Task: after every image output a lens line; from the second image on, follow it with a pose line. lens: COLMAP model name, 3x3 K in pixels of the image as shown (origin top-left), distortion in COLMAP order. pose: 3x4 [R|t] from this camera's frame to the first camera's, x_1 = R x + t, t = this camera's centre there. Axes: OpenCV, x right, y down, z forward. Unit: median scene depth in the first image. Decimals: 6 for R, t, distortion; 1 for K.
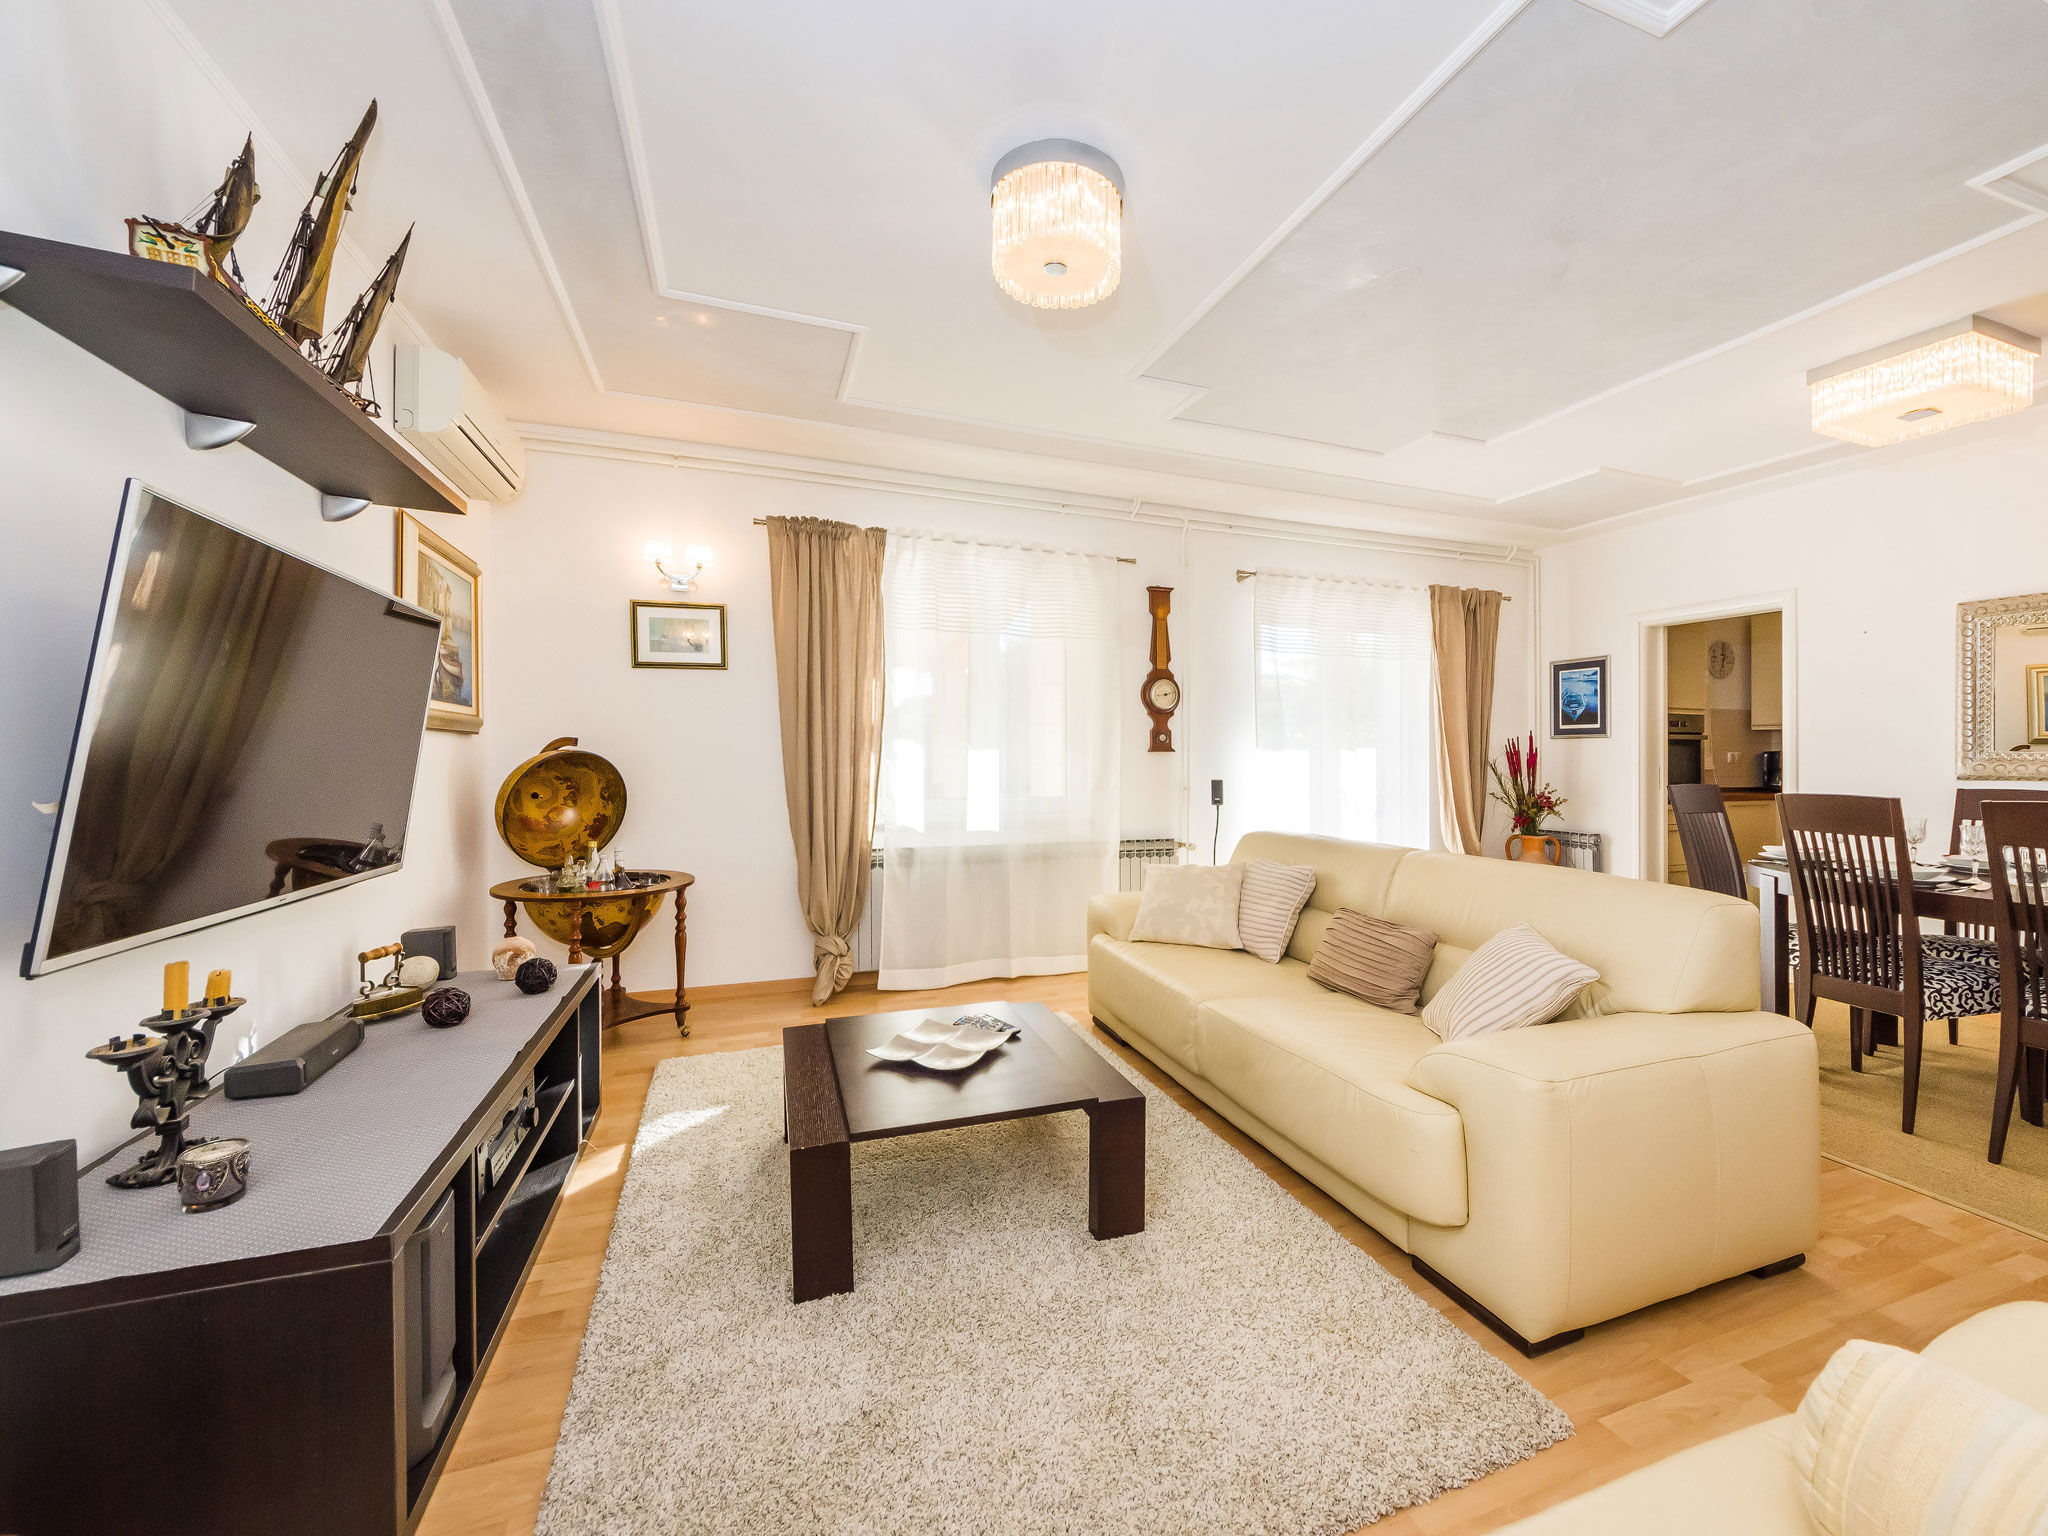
lens RADIAL K [[800.6, 0, 1030.6], [0, 800.6, 731.5], [0, 0, 1]] dist [-0.000733, -0.000359]
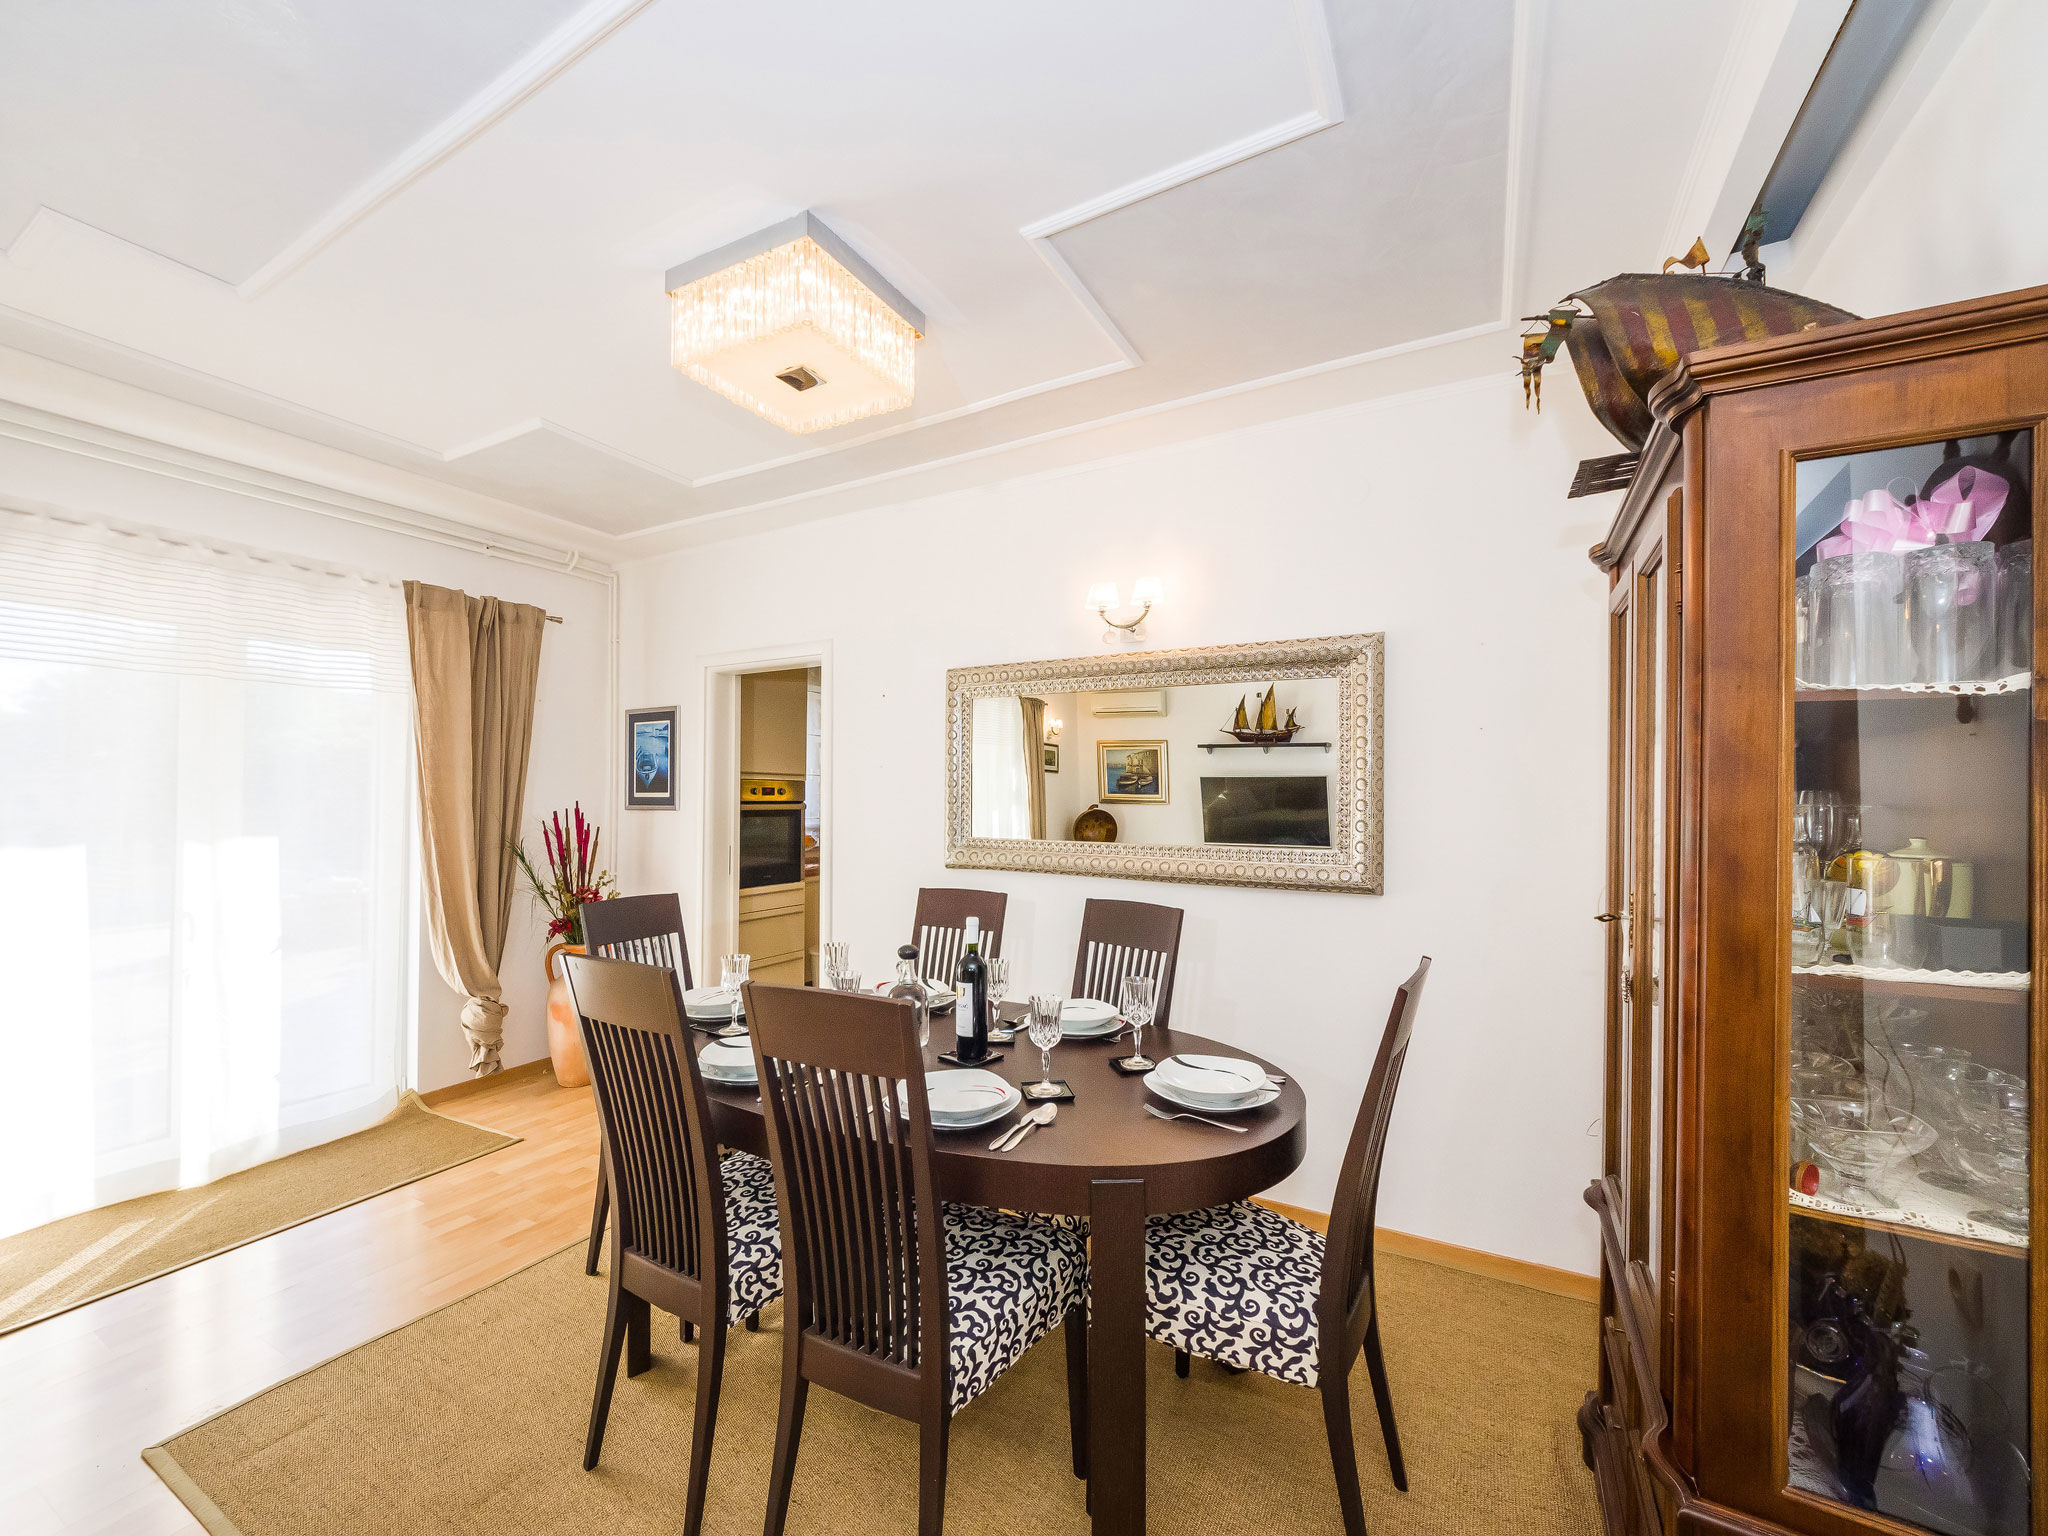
lens RADIAL K [[765.0, 0, 1024.0], [0, 765.0, 768.0], [0, 0, 1]] dist [-0.000461, -0.000074]
pose [[0.726867, 0.002429, 0.686773, 0.588798], [-0.002704, 0.999996, -0.000675, -0.044140], [-0.686772, -0.001366, 0.726871, 0.282277]]
